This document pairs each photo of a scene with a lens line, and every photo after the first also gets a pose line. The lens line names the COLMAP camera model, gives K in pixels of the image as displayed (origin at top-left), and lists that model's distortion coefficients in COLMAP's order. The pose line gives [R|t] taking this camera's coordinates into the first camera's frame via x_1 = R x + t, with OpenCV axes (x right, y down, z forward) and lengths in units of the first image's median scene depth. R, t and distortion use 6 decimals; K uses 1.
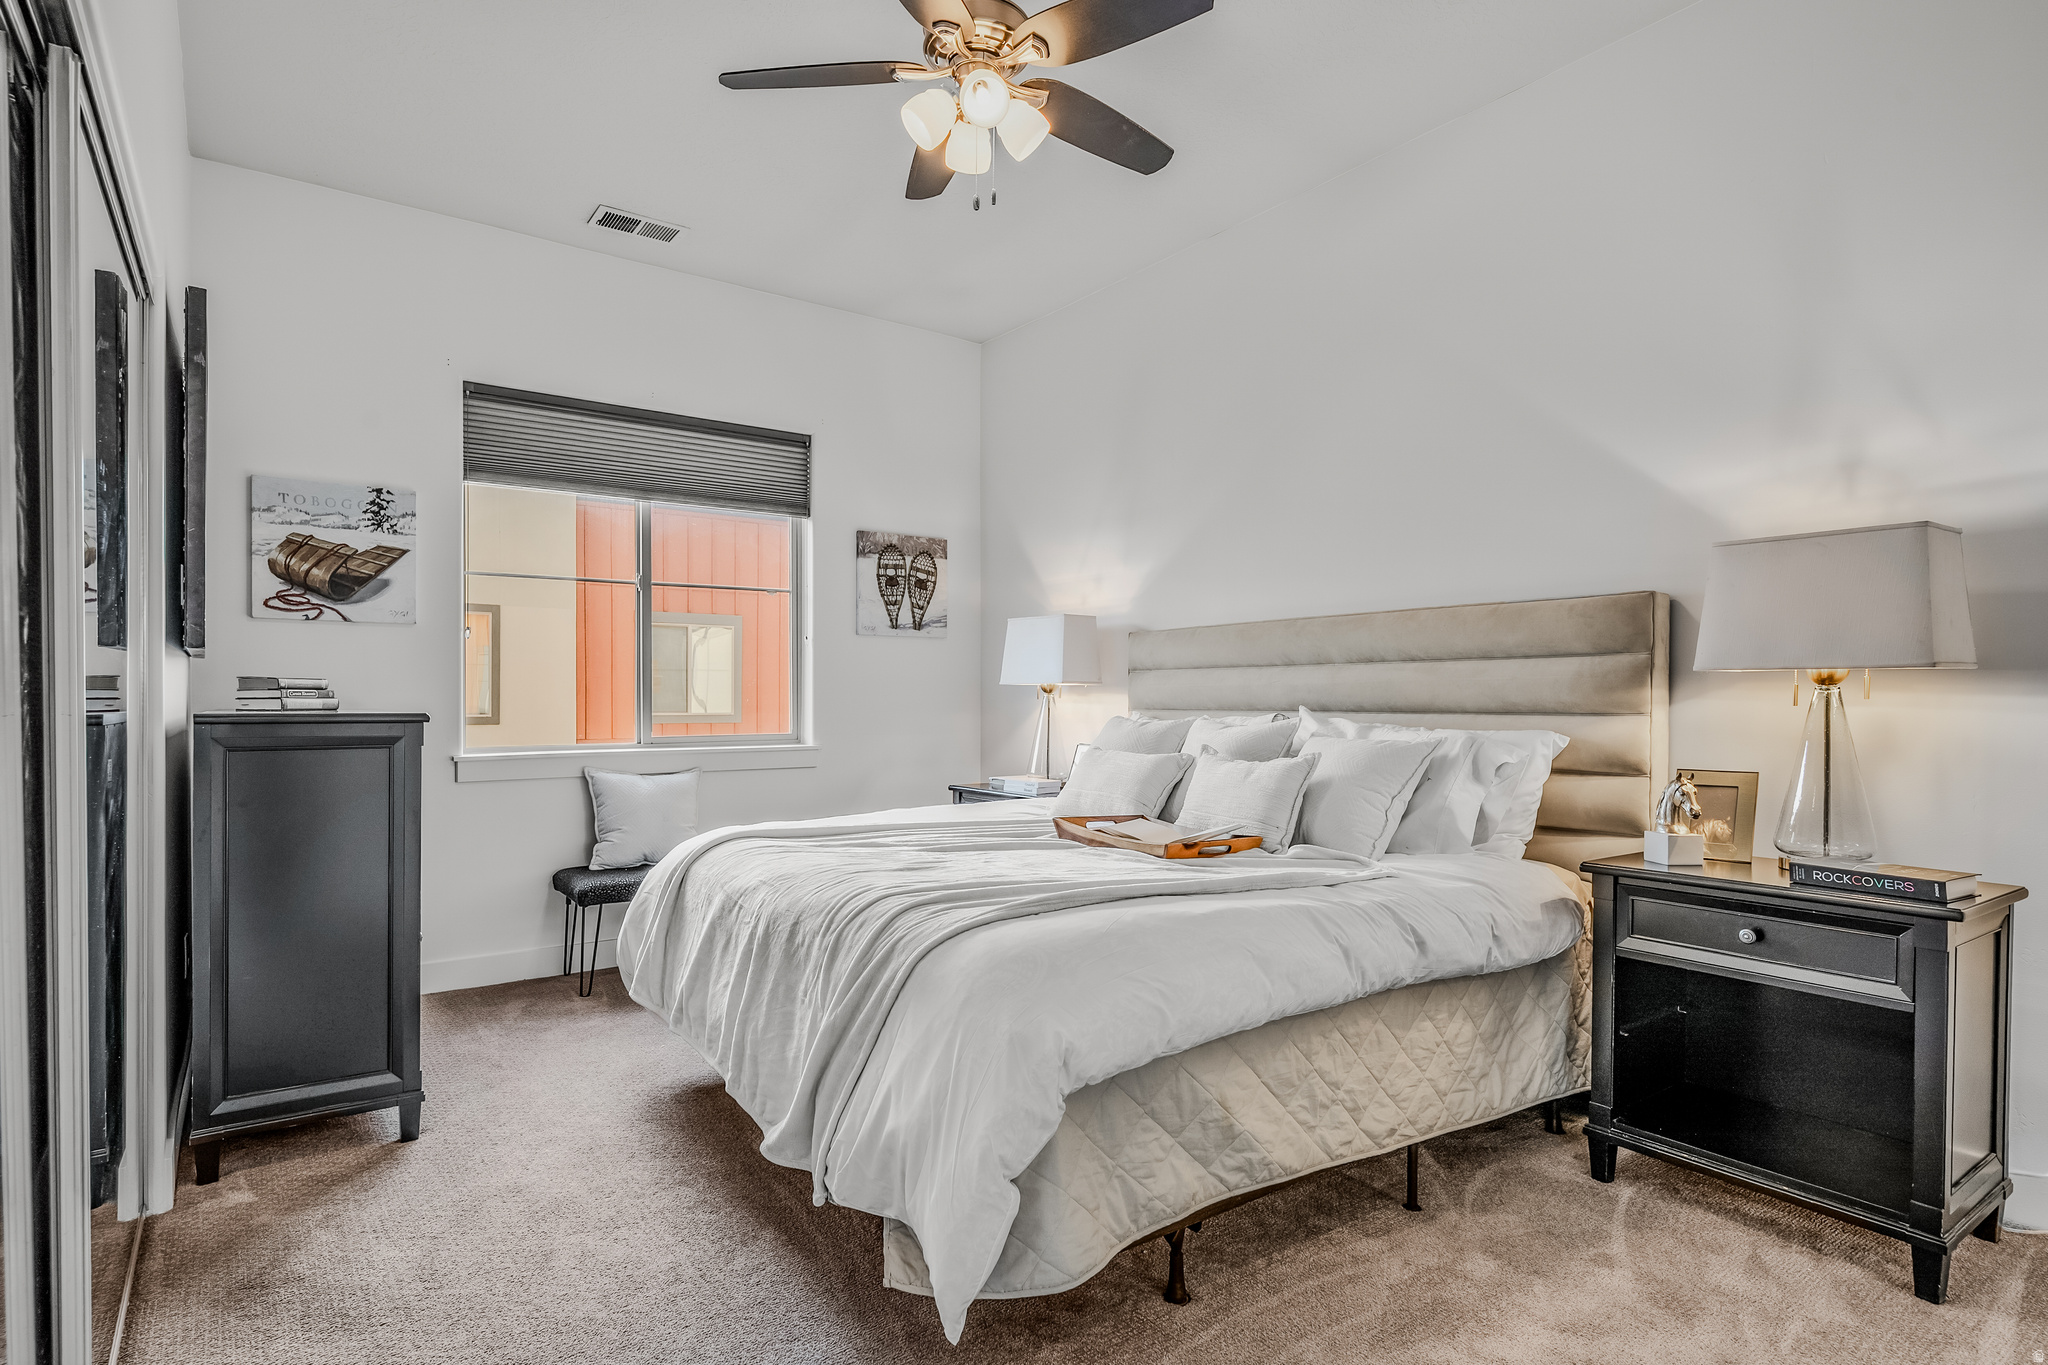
lens RADIAL K [[1072.9, 0, 1035.5], [0, 1072.9, 701.1], [0, 0, 1]] dist [0.025340, -0.000317]
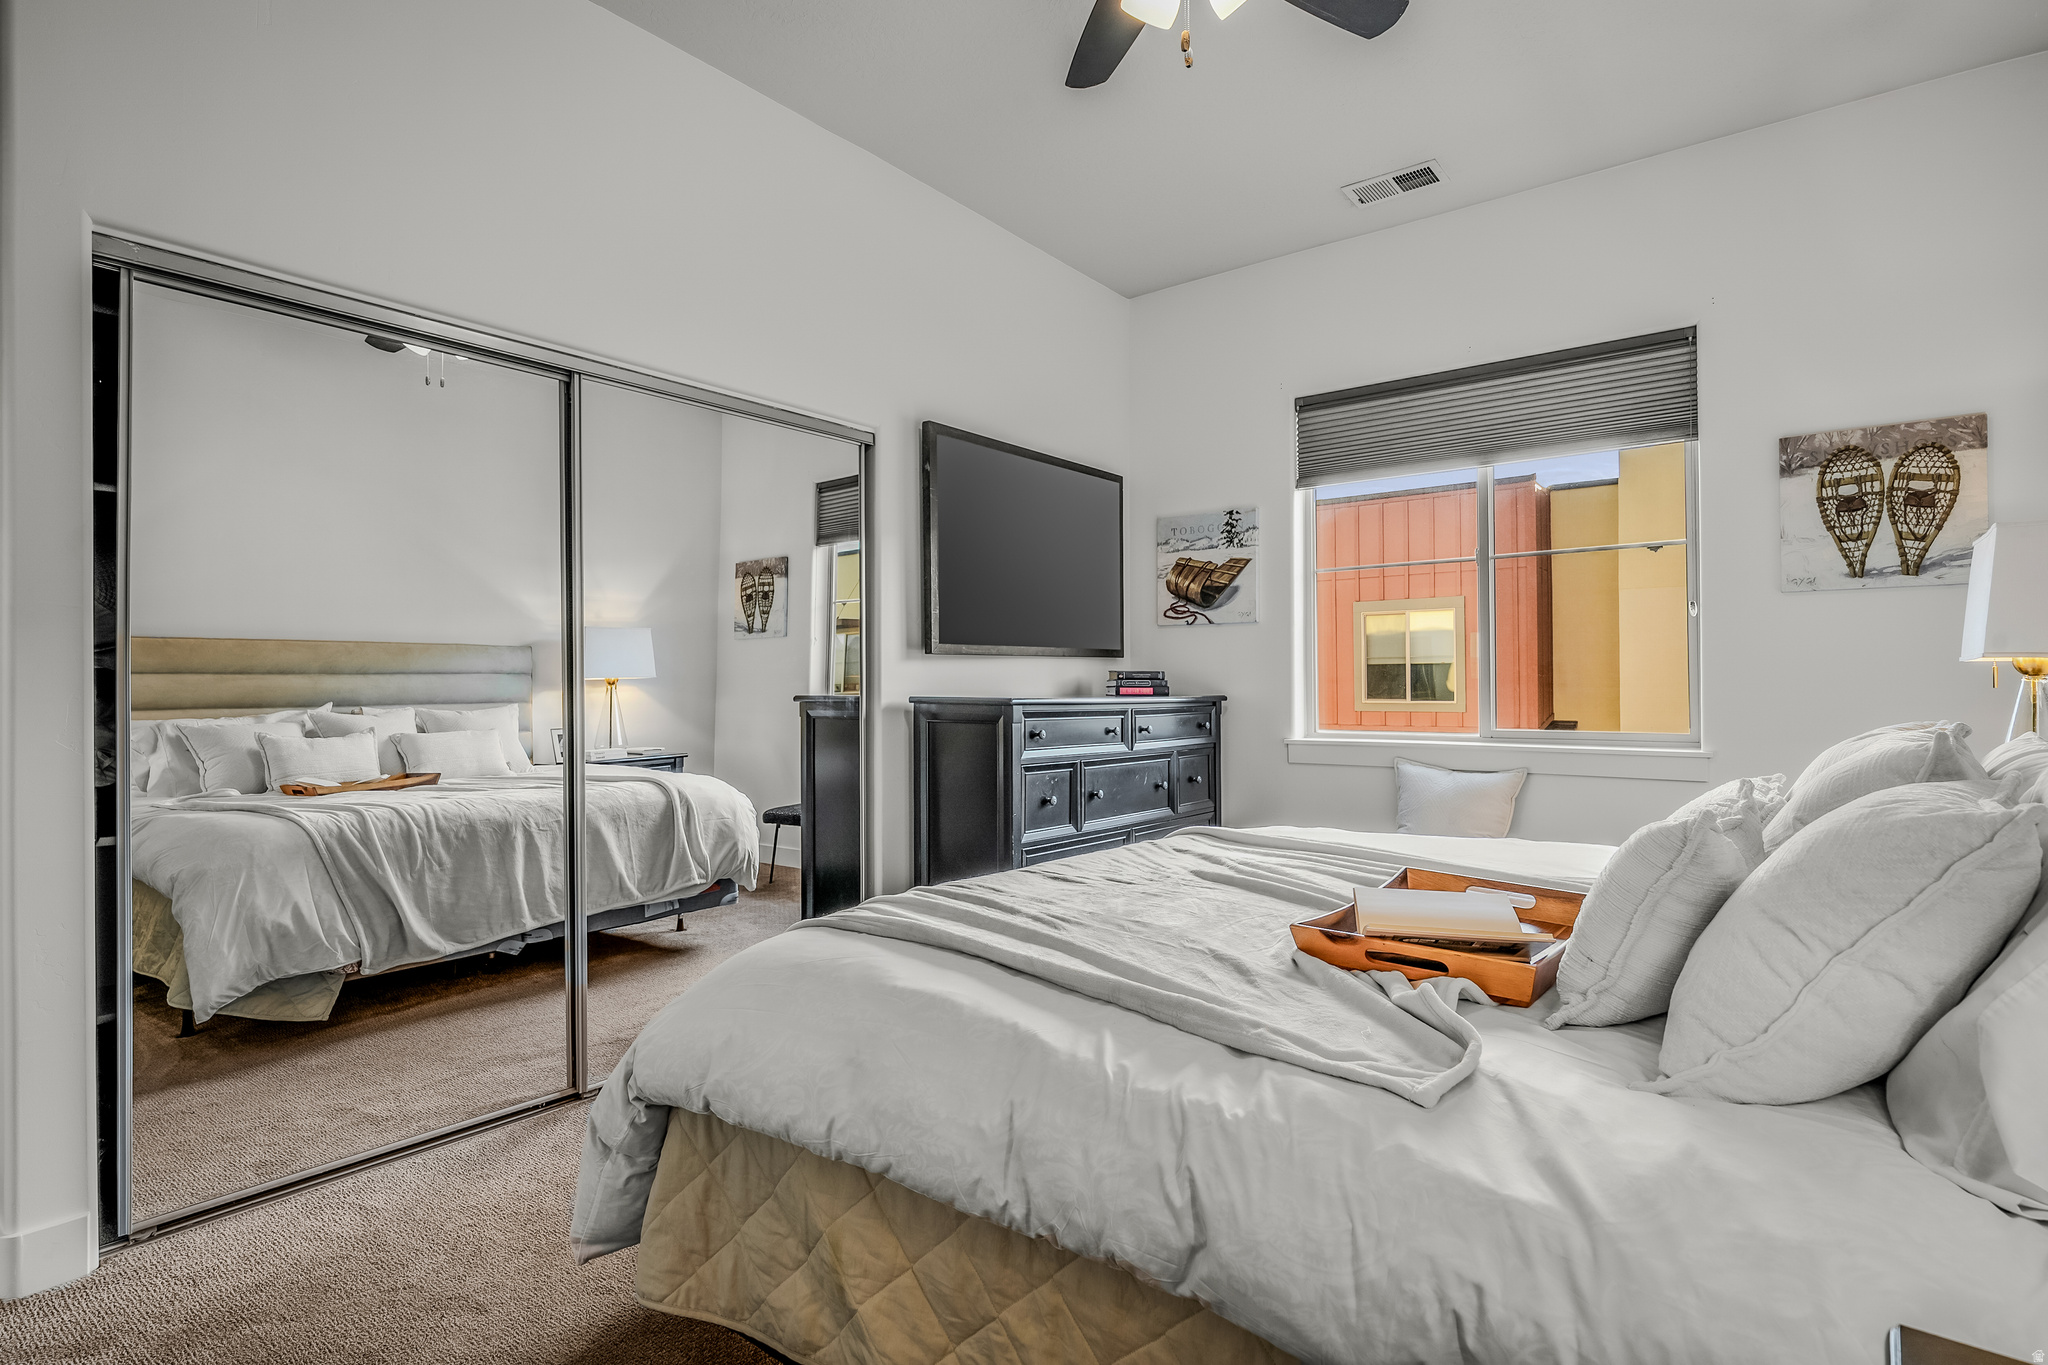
lens RADIAL K [[1072.9, 0, 1033.4], [0, 1072.9, 670.3], [0, 0, 1]] dist [0.025340, -0.000317]
pose [[0.278398, -0.010539, -0.960408, 0.365126], [0.002844, 0.999944, -0.010148, -0.007218], [0.960462, 0.000094, 0.278412, 0.360873]]
